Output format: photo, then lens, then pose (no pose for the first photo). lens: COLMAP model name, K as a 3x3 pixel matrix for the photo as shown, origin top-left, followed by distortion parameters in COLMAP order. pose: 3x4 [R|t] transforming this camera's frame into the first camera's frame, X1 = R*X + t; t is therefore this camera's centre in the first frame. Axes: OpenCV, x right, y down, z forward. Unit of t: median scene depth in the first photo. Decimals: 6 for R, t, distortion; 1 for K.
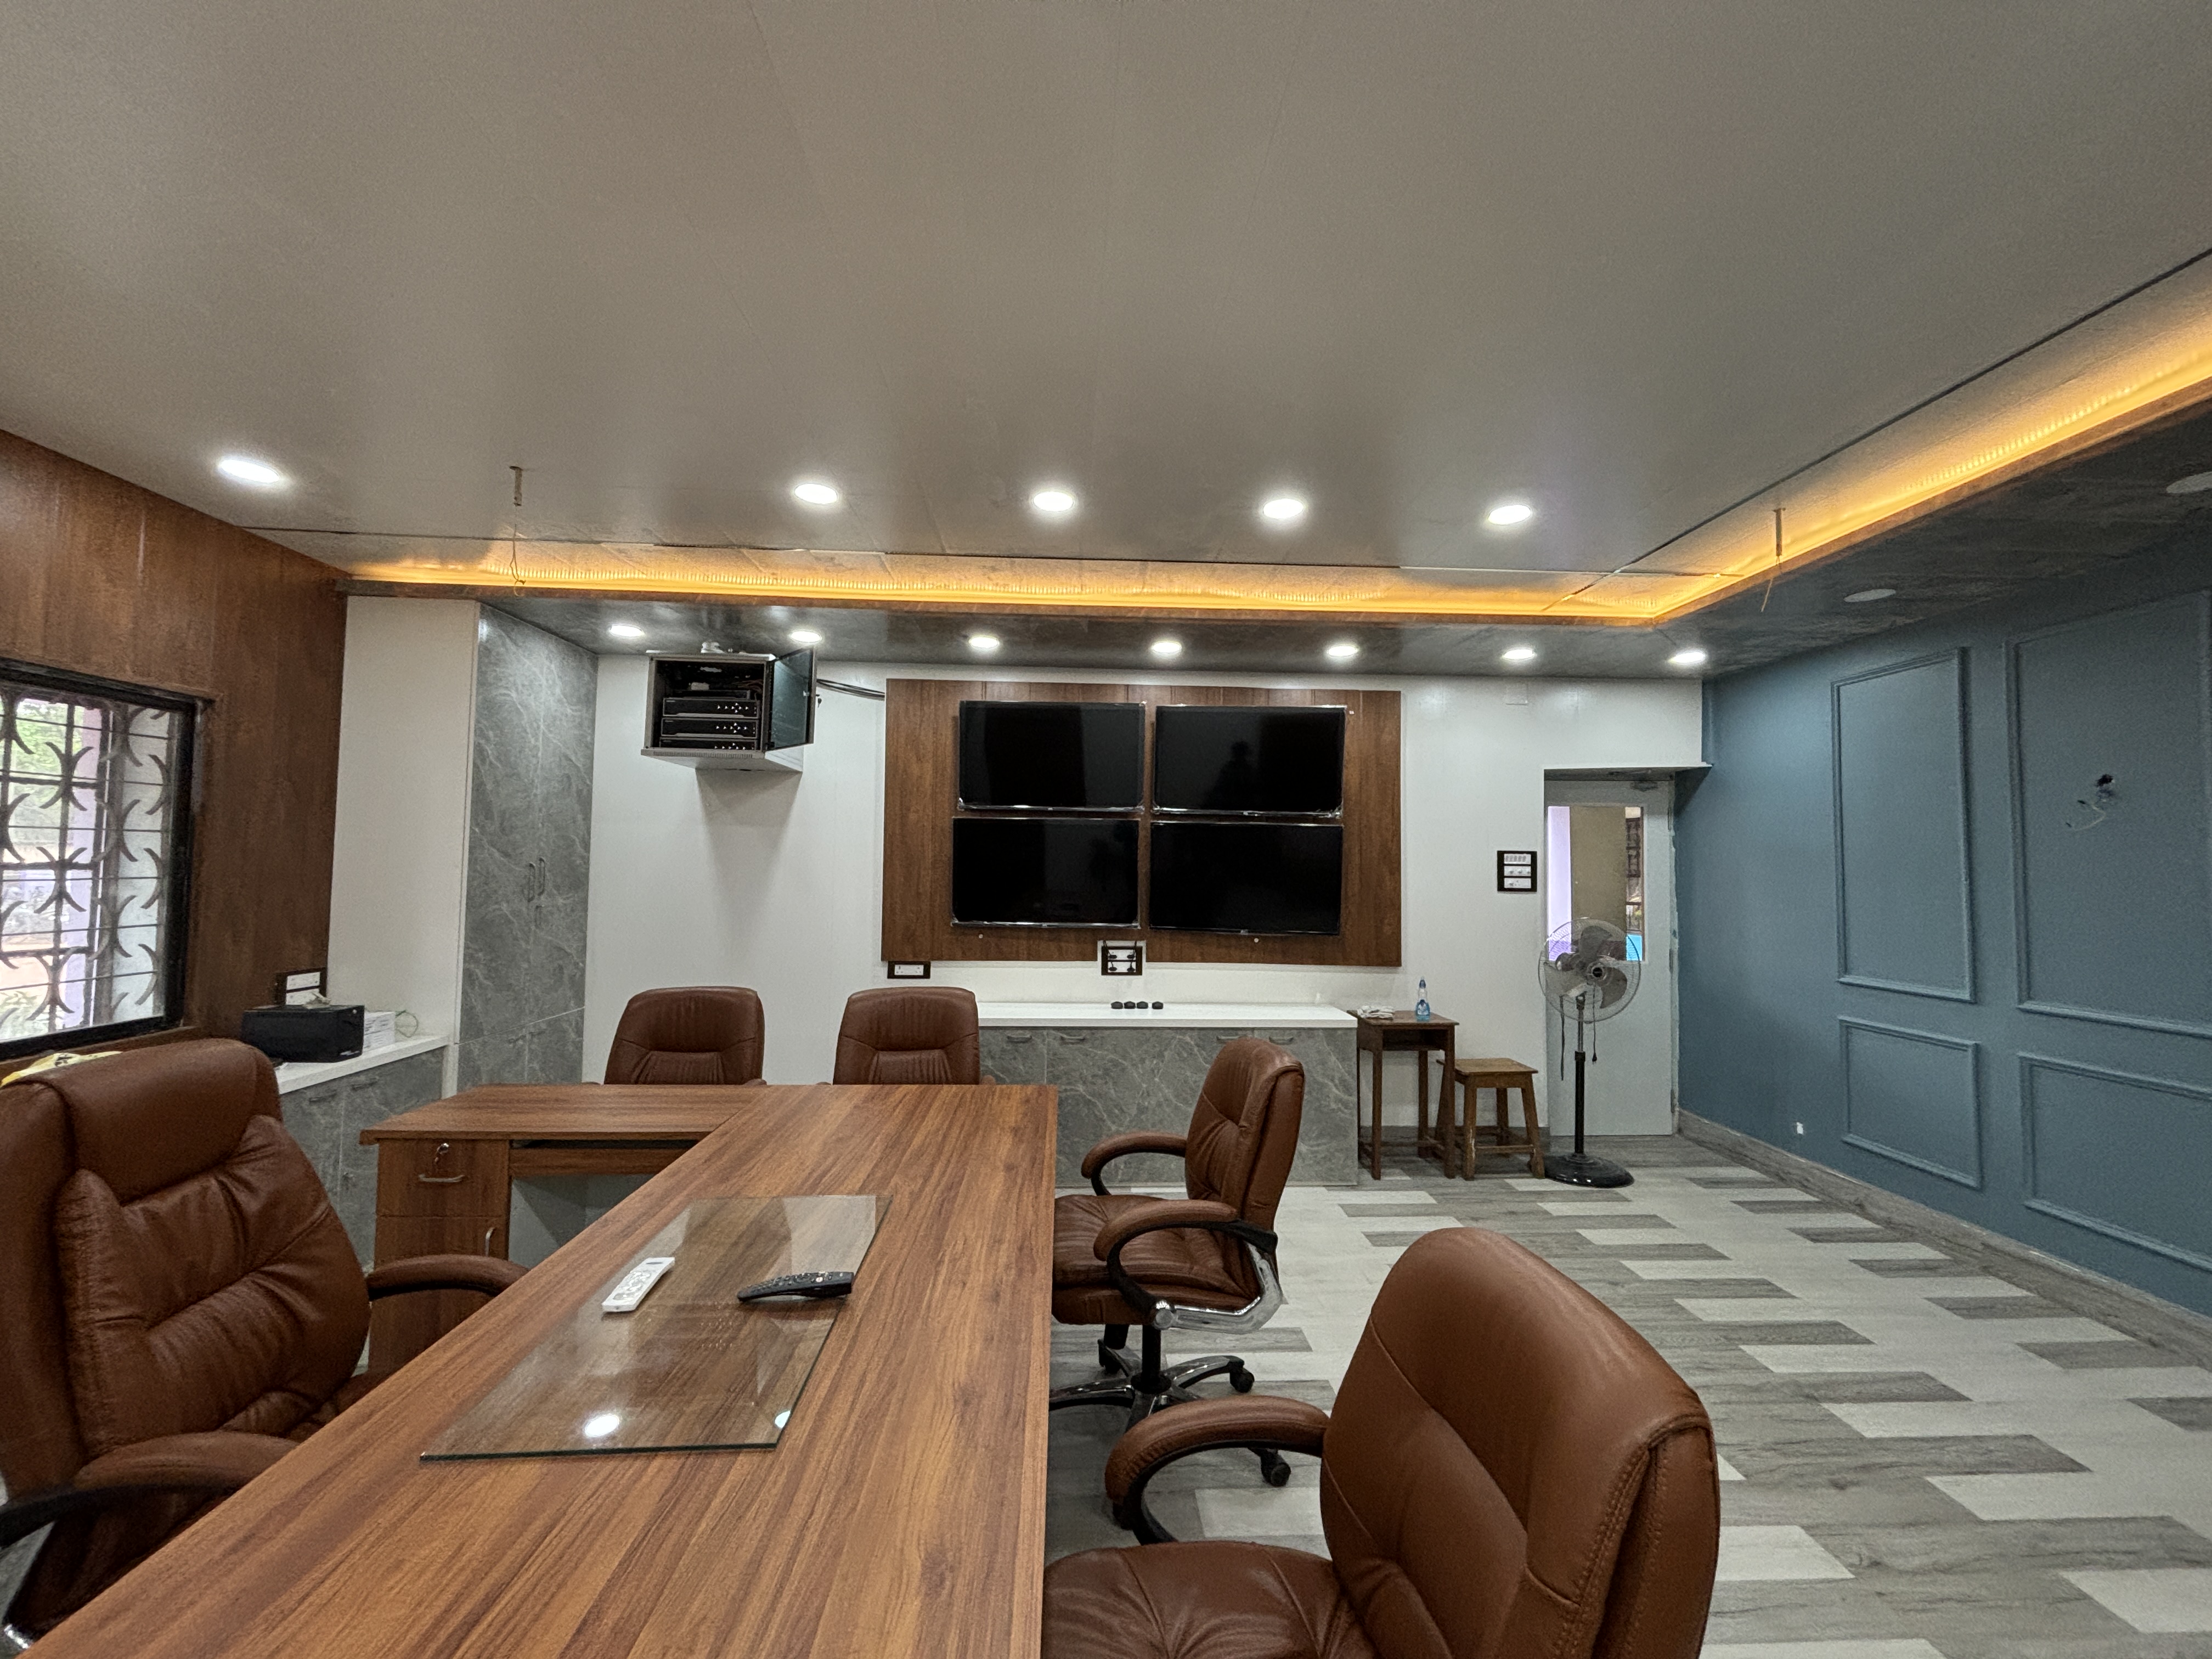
lens RADIAL K [[893.7, 0, 1101.5], [0, 893.7, 821.5], [0, 0, 1]] dist [-0.003113, -0.000260]
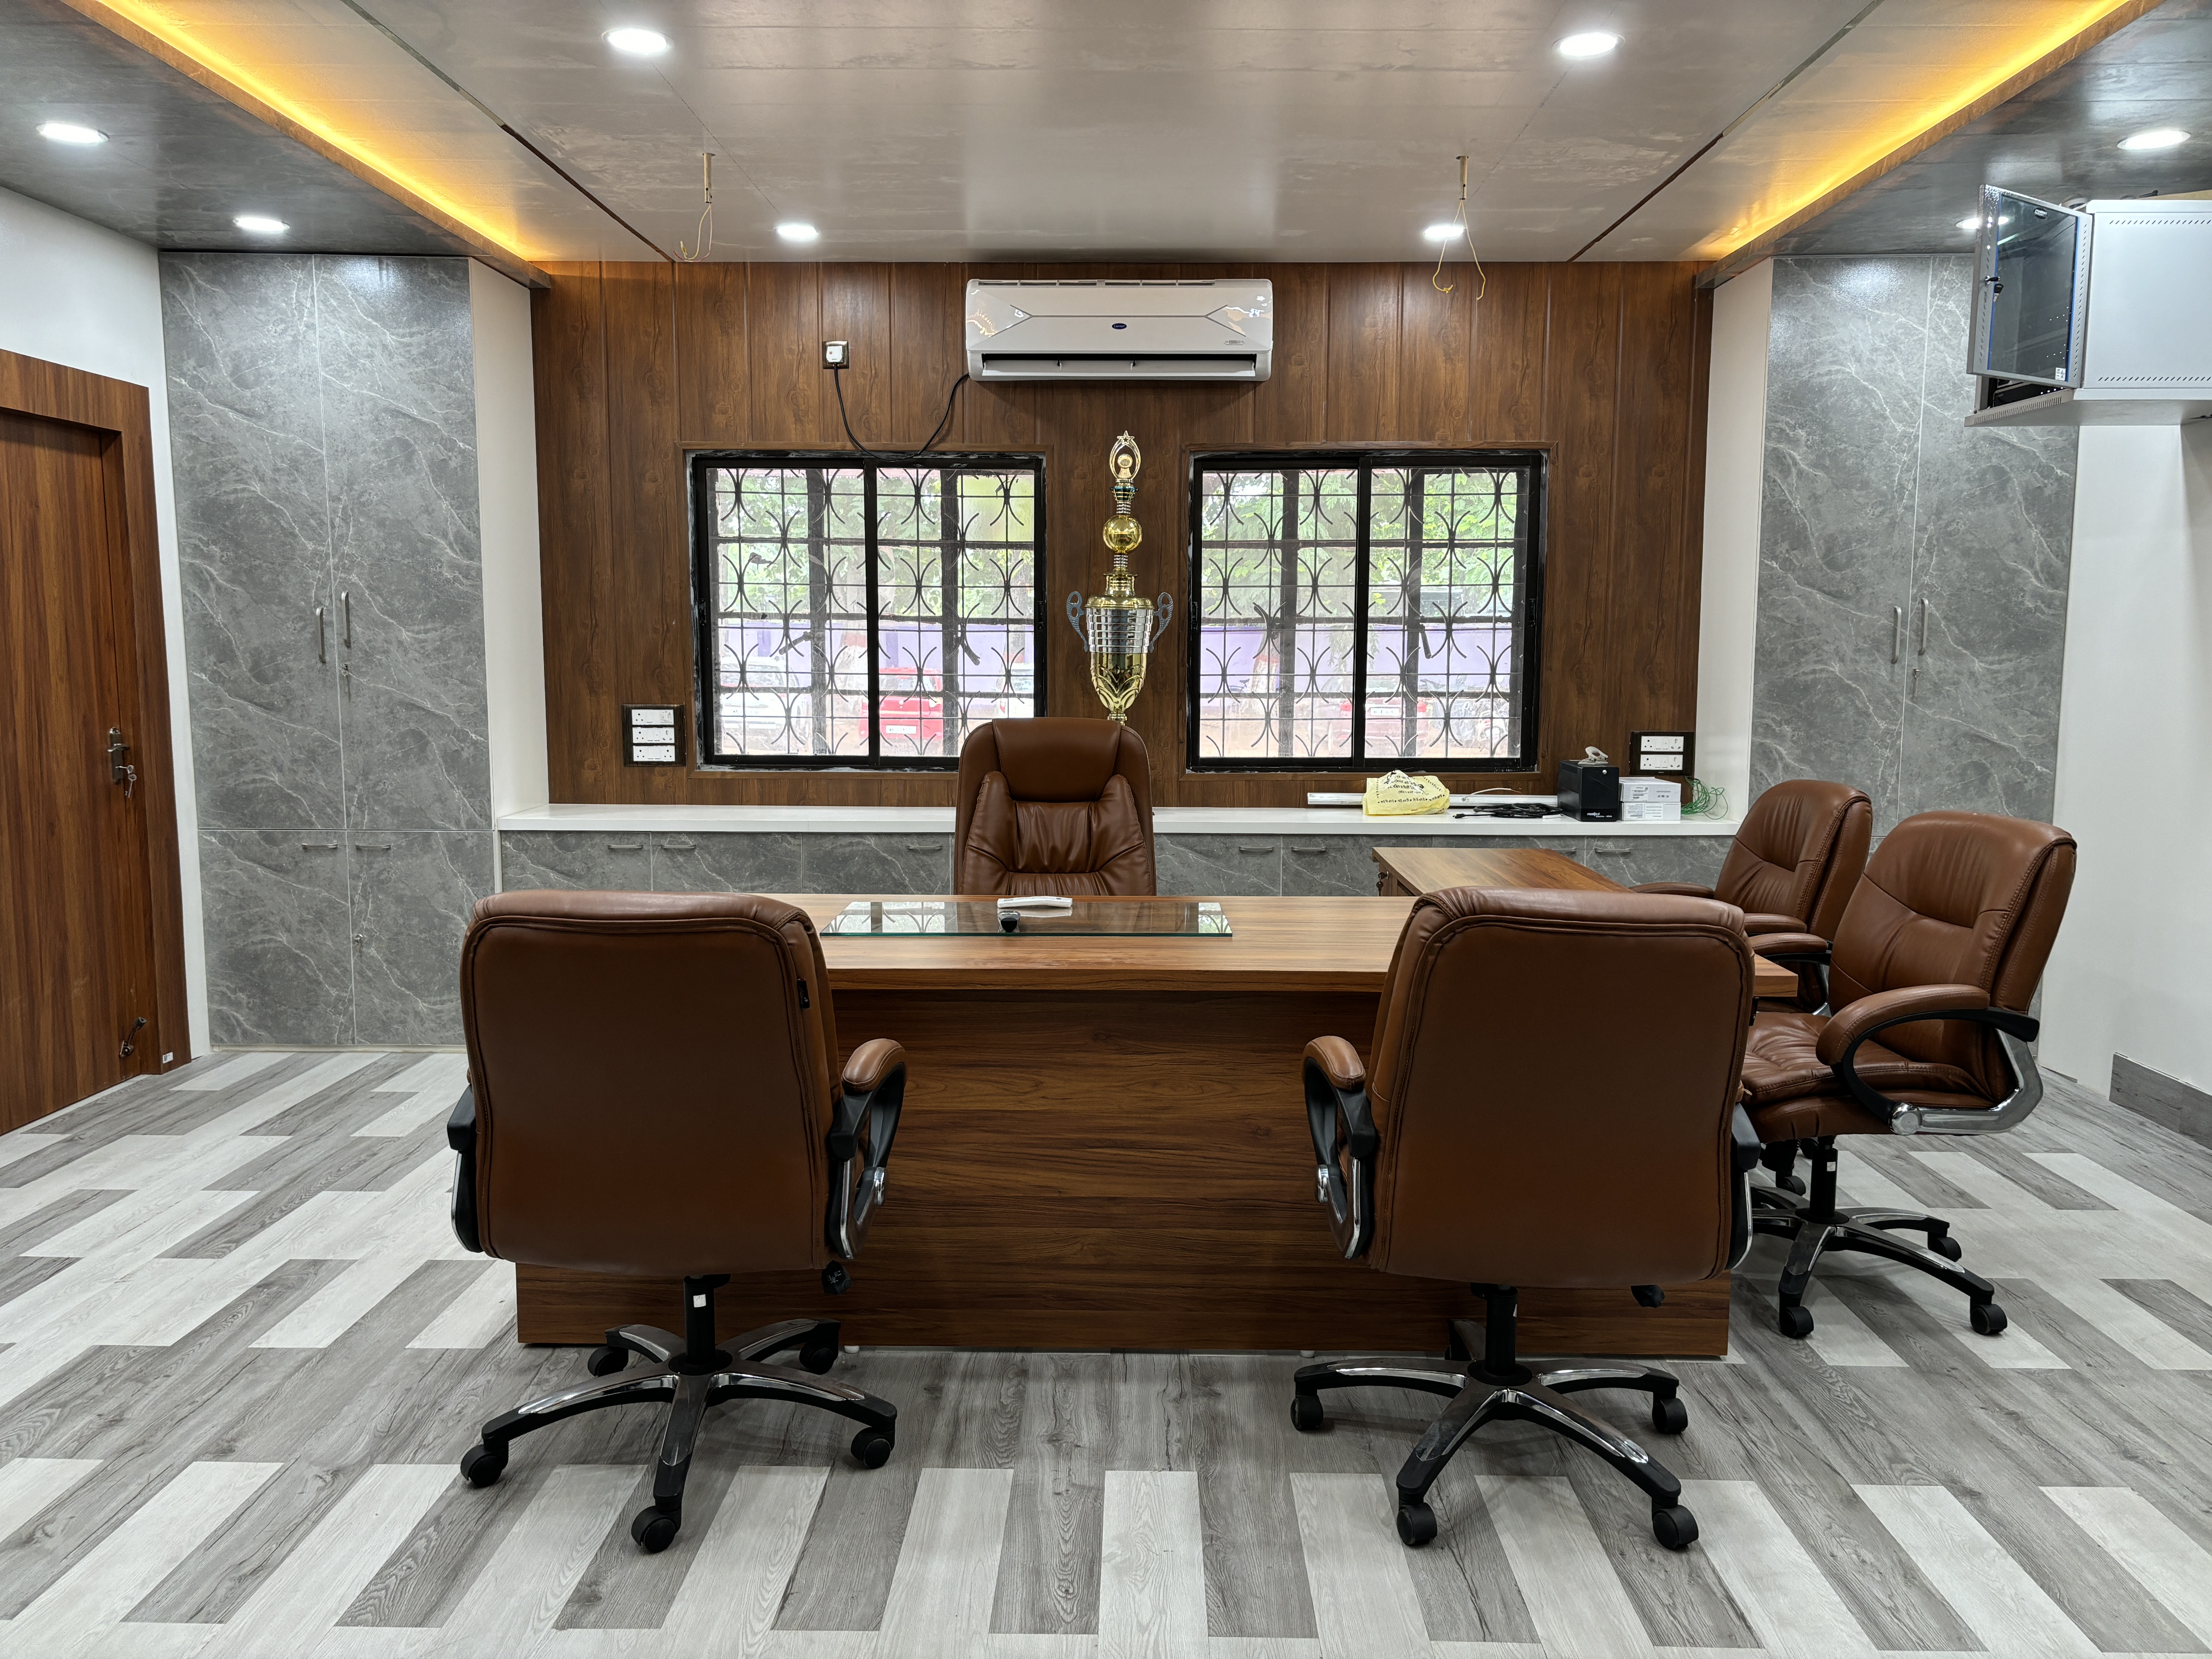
lens RADIAL K [[1675.1, 0, 1106.0], [0, 1675.1, 829.5], [0, 0, 1]] dist [0.055802, -0.070160]
pose [[-0.064756, 0.100143, -0.992864, 0.918789], [0.046627, 0.994169, 0.097234, 0.078435], [0.996811, -0.039998, -0.069048, 0.597731]]
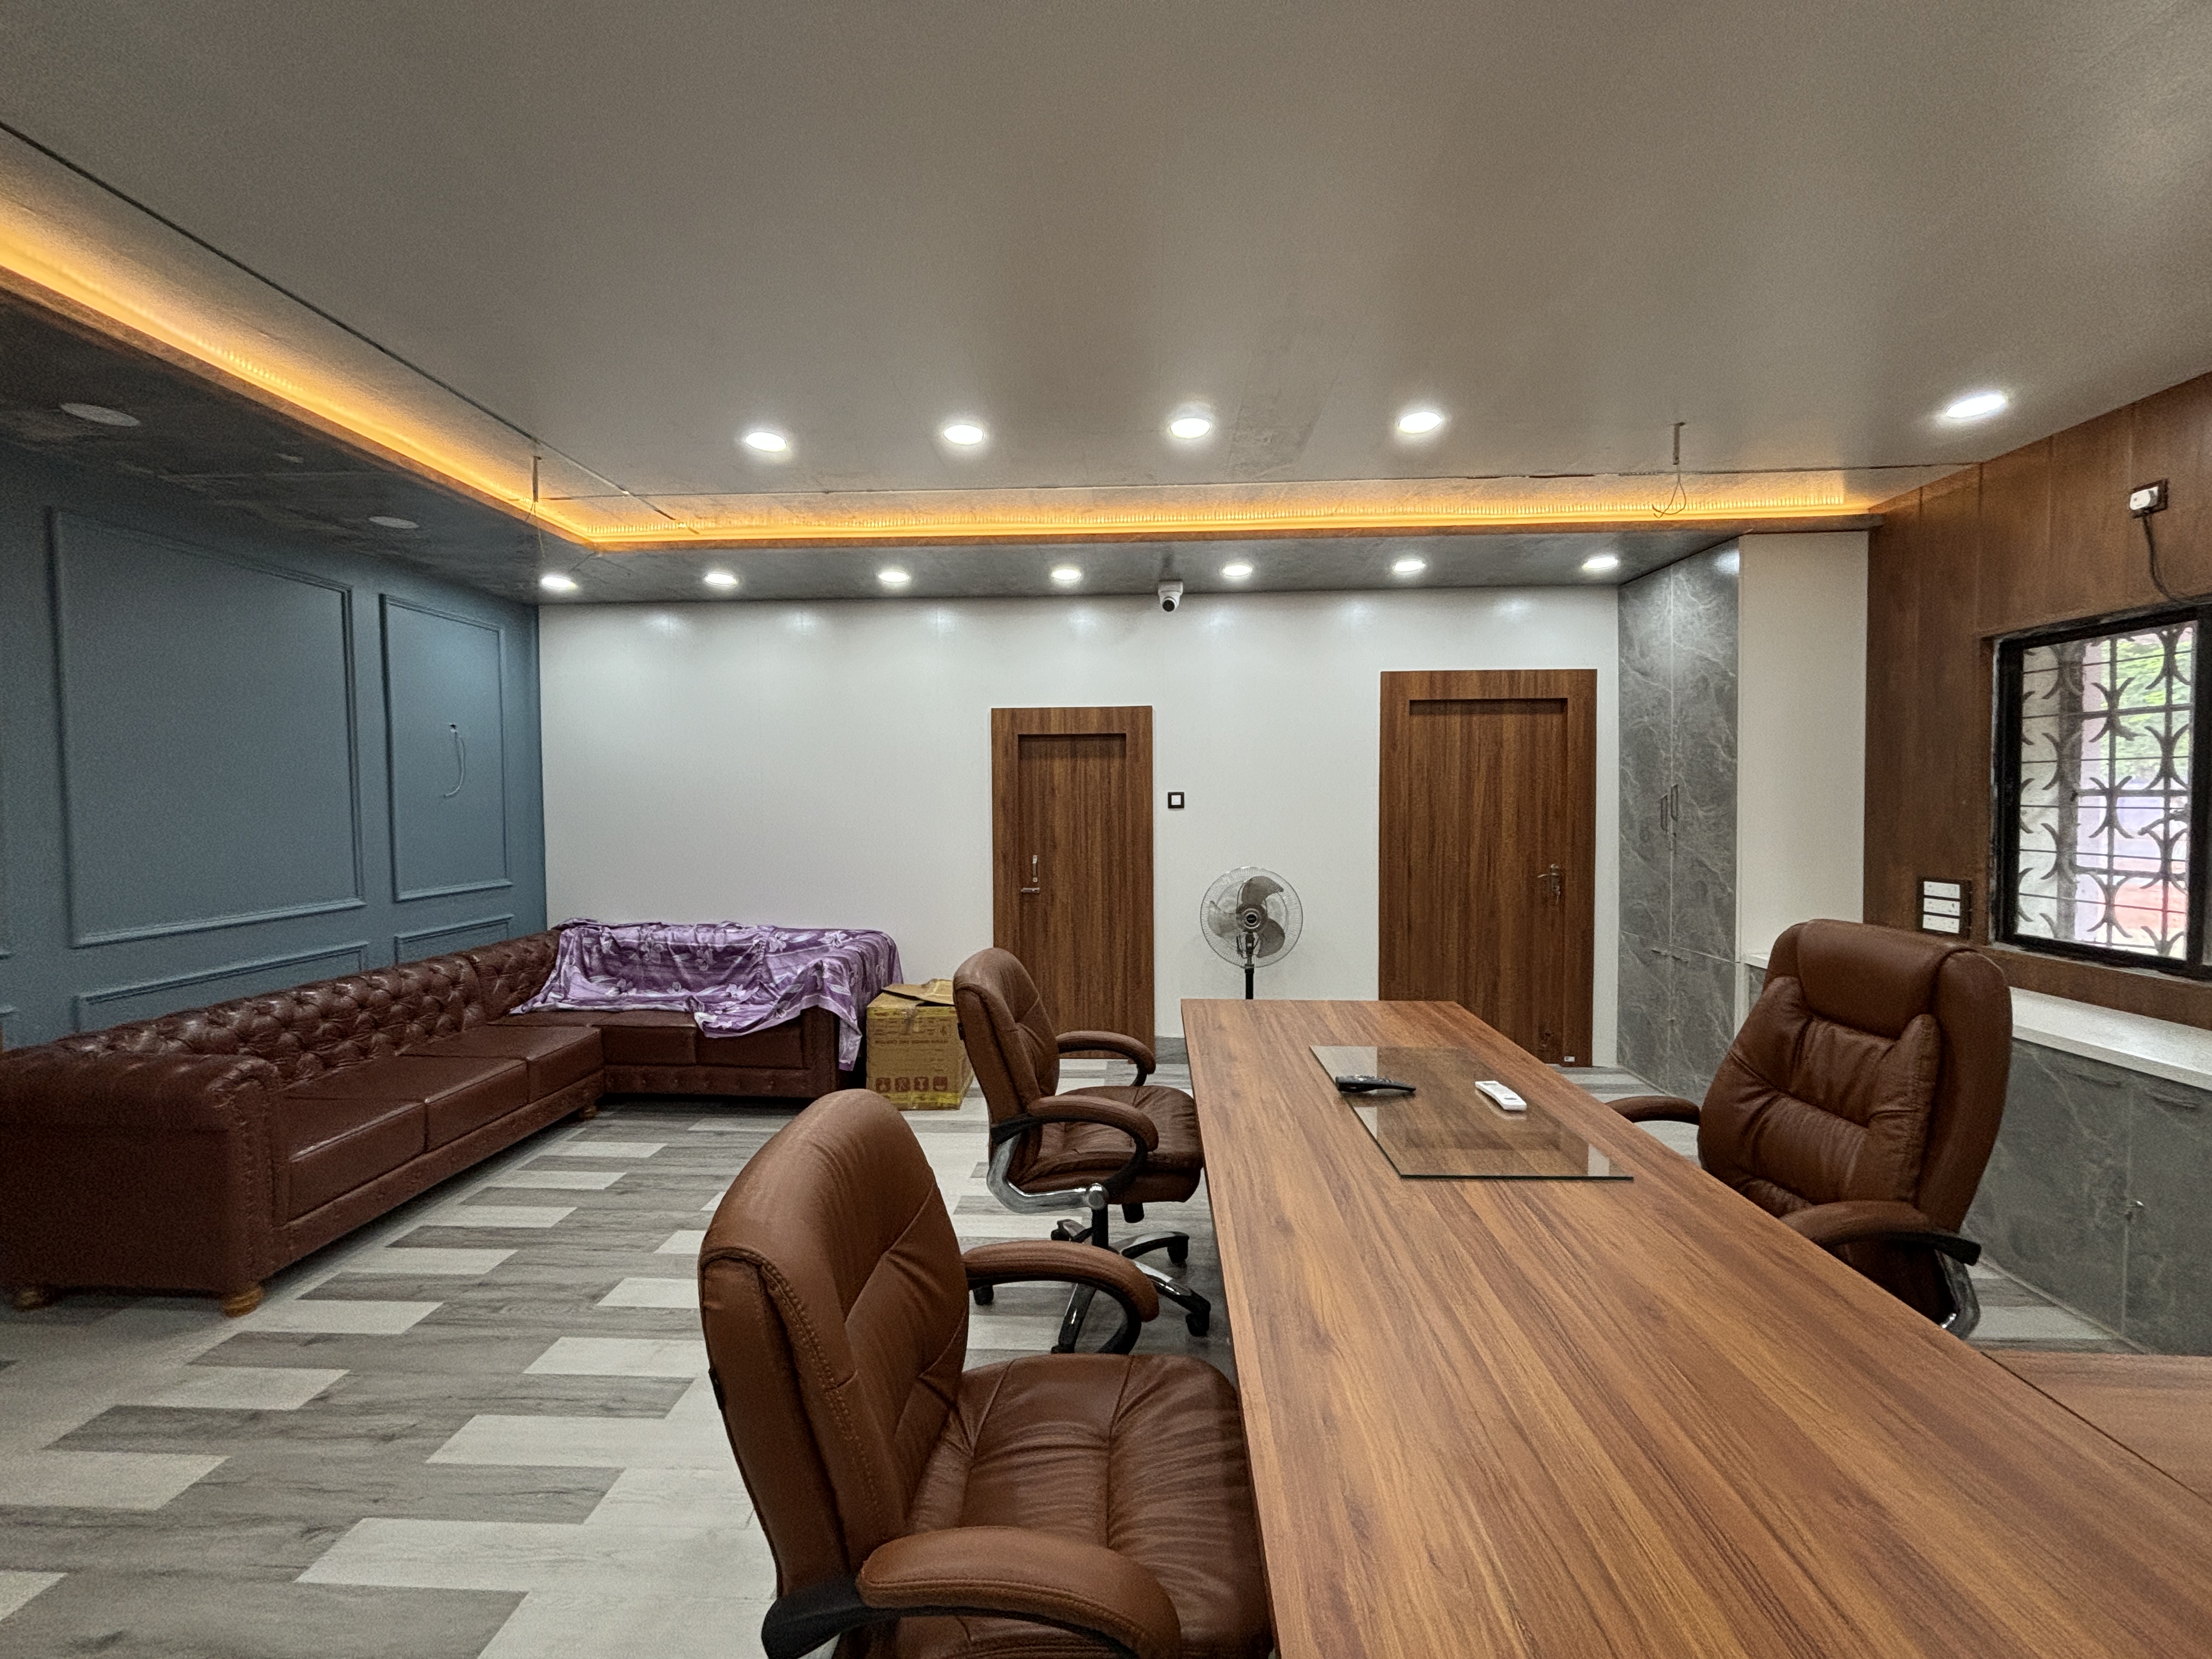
lens RADIAL K [[896.4, 0, 1100.9], [0, 896.4, 826.7], [0, 0, 1]] dist [0.001579, -0.000131]
pose [[-0.995172, -0.009525, 0.097680, -0.015262], [-0.011508, 0.999738, -0.019762, 0.070120], [-0.097466, -0.020791, -0.995022, 1.132625]]
